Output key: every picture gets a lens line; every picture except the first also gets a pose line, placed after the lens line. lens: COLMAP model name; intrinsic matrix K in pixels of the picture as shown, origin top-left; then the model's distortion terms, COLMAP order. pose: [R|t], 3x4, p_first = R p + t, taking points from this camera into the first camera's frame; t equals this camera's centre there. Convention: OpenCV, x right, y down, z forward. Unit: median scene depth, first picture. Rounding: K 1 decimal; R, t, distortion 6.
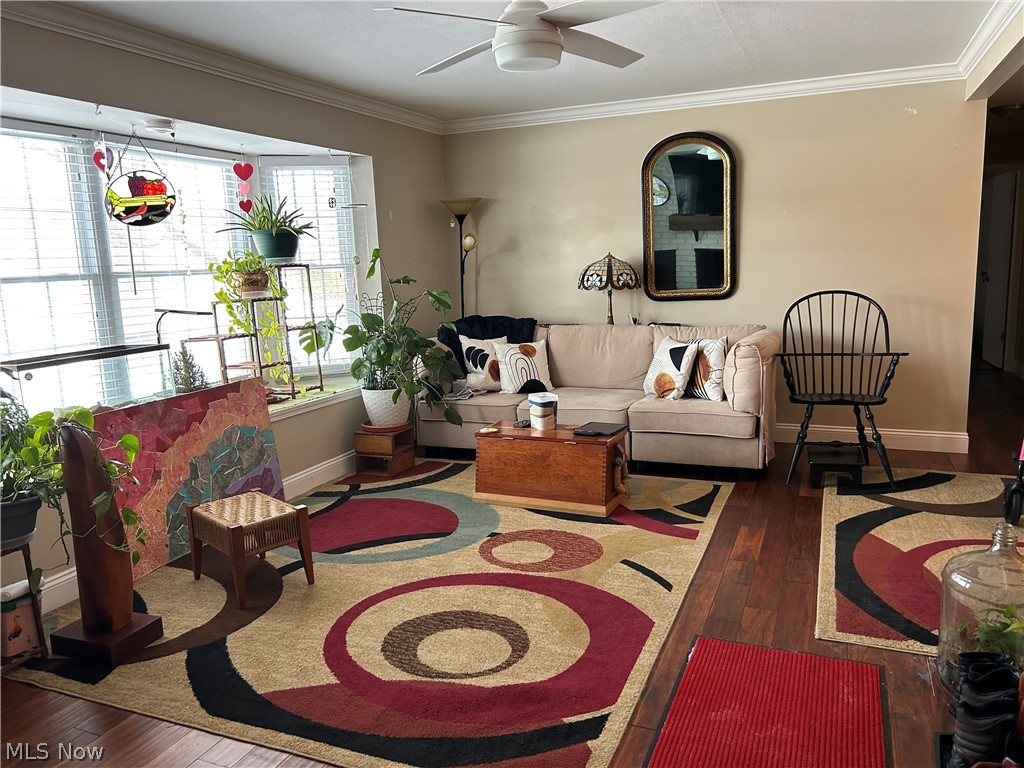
lens RADIAL K [[769.5, 0, 516.7], [0, 769.5, 387.0], [0, 0, 1]] dist [0.043736, -0.039313]
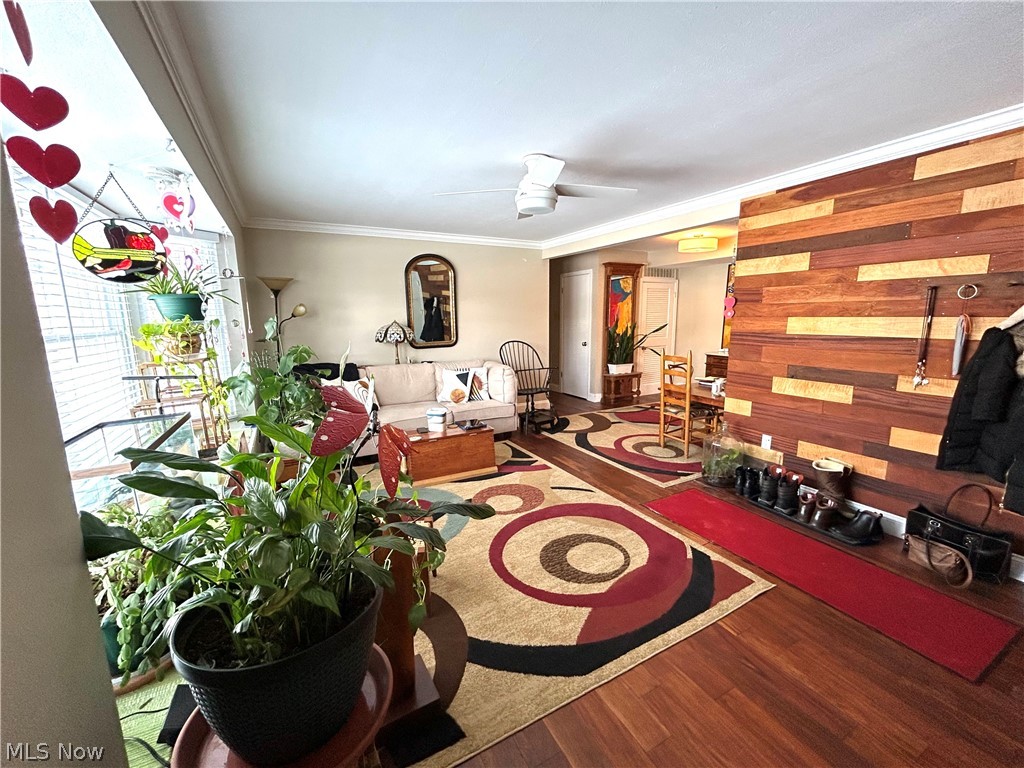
lens RADIAL K [[413.0, 0, 509.0], [0, 413.0, 382.3], [0, 0, 1]] dist [-0.001926, 0.000216]
pose [[0.626558, -0.099879, 0.772948, -0.585610], [0.120118, 0.992280, 0.030853, -0.059507], [-0.770063, 0.073514, 0.633718, 0.386036]]
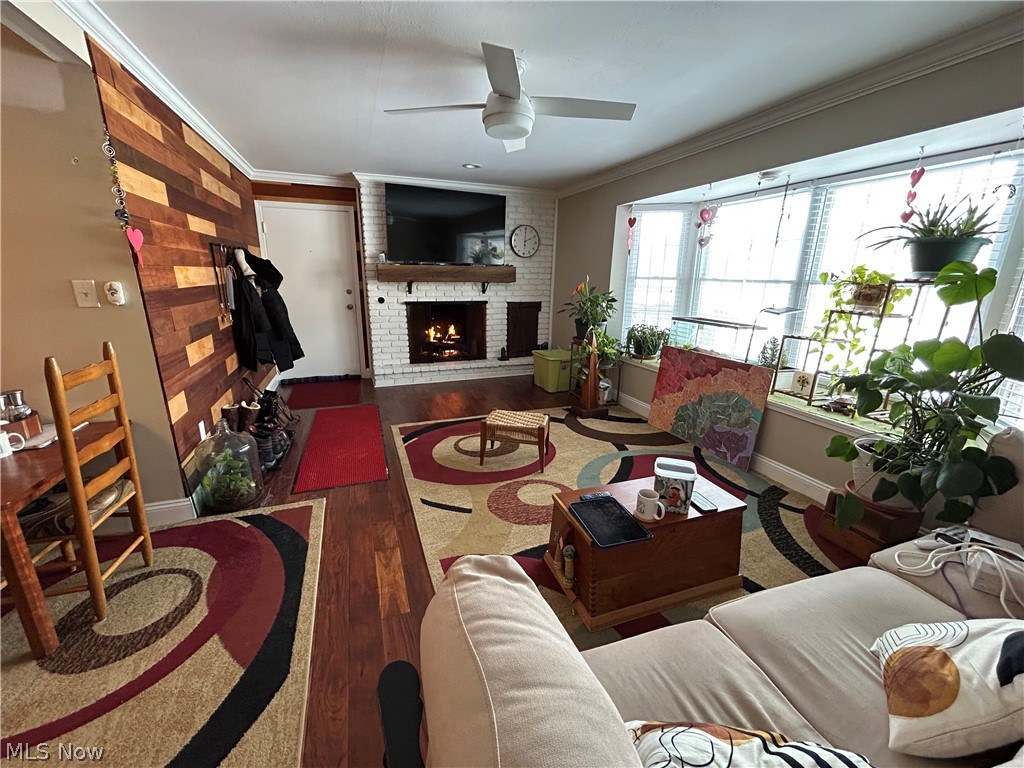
lens RADIAL K [[413.0, 0, 507.9], [0, 413.0, 382.5], [0, 0, 1]] dist [-0.001926, 0.000216]
pose [[-0.733389, 0.196966, -0.650649, 0.449862], [-0.103846, 0.913414, 0.393563, -0.230179], [0.671831, 0.356202, -0.649434, 1.260584]]
